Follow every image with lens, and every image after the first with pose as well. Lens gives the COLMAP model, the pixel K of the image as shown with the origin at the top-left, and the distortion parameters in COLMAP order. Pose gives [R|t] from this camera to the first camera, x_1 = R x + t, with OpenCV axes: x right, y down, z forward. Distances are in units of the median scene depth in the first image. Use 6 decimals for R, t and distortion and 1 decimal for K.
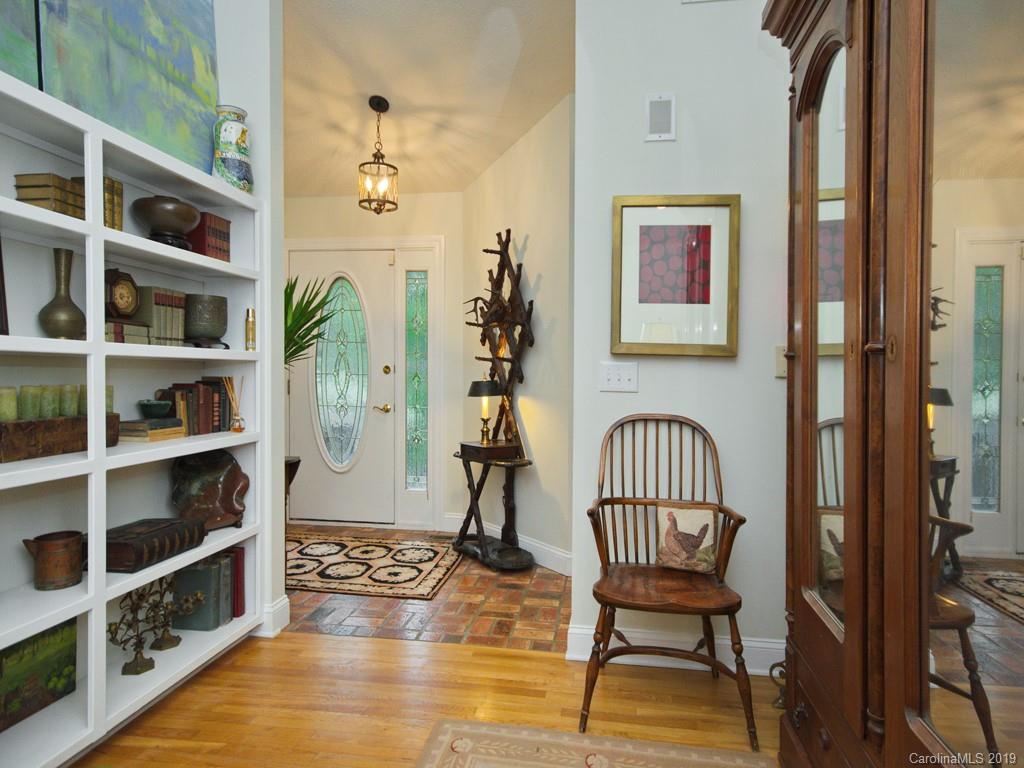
lens RADIAL K [[633.6, 0, 510.6], [0, 633.6, 382.6], [0, 0, 1]] dist [0.002062, 0.000748]
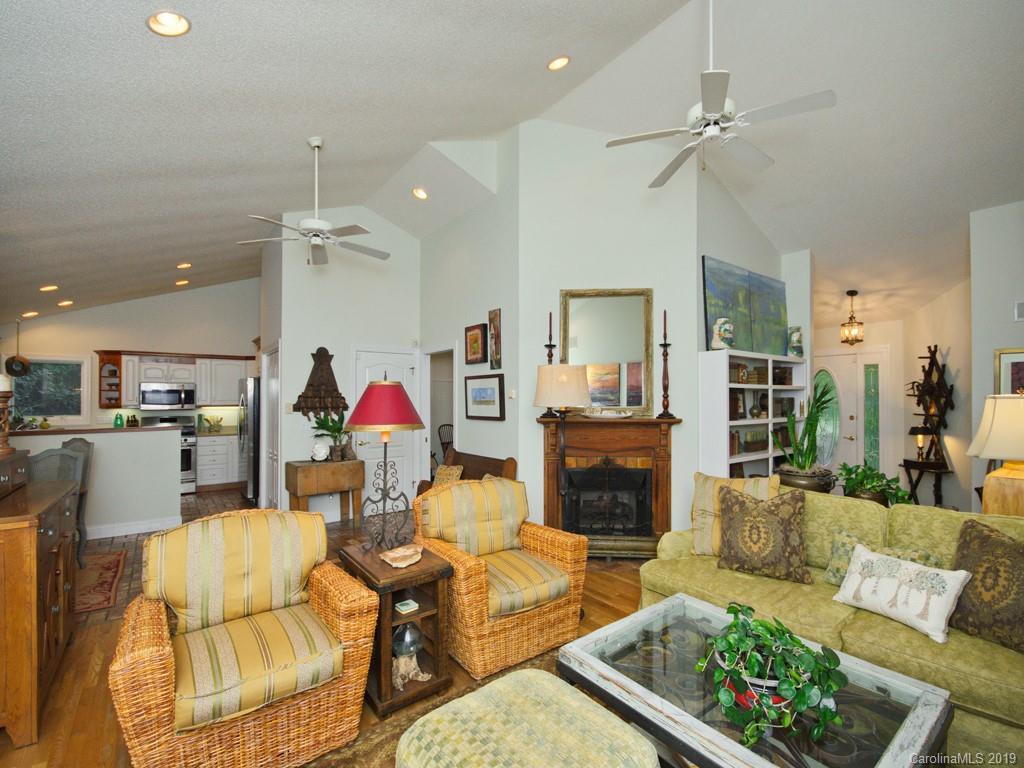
lens RADIAL K [[460.9, 0, 529.7], [0, 460.9, 405.6], [0, 0, 1]] dist [0.000725, -0.000450]
pose [[0.733416, -0.007921, -0.679734, 0.040275], [0.000196, 0.999935, -0.011441, -0.049440], [0.679780, 0.008257, 0.733369, -0.782683]]
